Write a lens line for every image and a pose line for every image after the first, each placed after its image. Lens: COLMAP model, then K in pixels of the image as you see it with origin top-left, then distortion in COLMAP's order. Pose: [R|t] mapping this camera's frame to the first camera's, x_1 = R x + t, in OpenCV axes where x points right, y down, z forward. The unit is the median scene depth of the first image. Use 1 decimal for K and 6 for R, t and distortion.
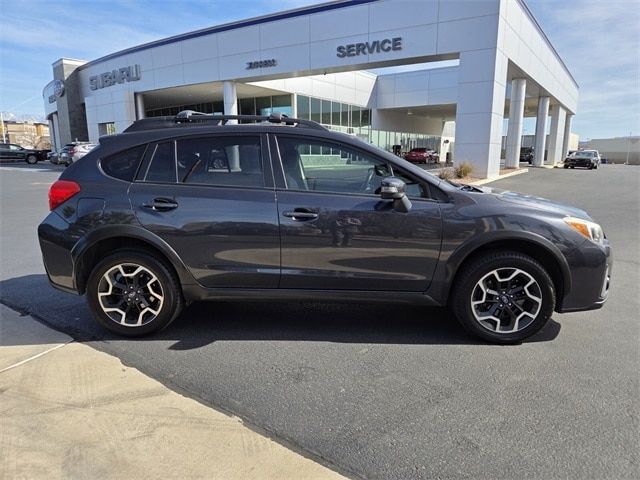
lens RADIAL K [[425.1, 0, 319.2], [0, 425.1, 235.8], [0, 0, 1]] dist [0.099649, -0.087424]
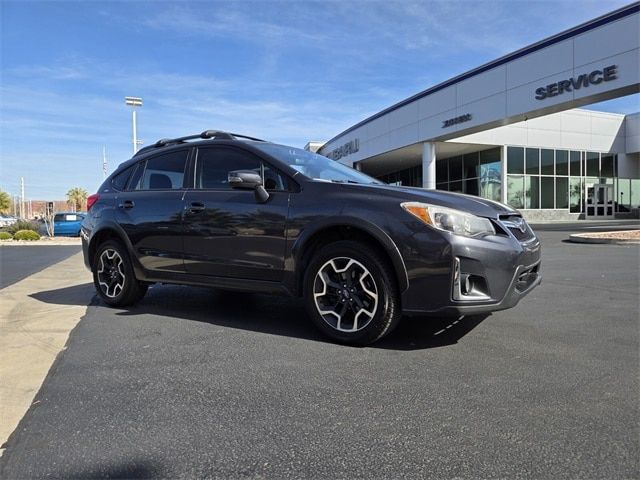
lens RADIAL K [[425.1, 0, 319.2], [0, 425.1, 235.8], [0, 0, 1]] dist [0.099649, -0.087424]
pose [[0.853626, 0.001978, -0.520883, 0.132023], [-0.079341, 0.988818, -0.126270, 0.022520], [0.514808, 0.149115, 0.844238, 0.030651]]
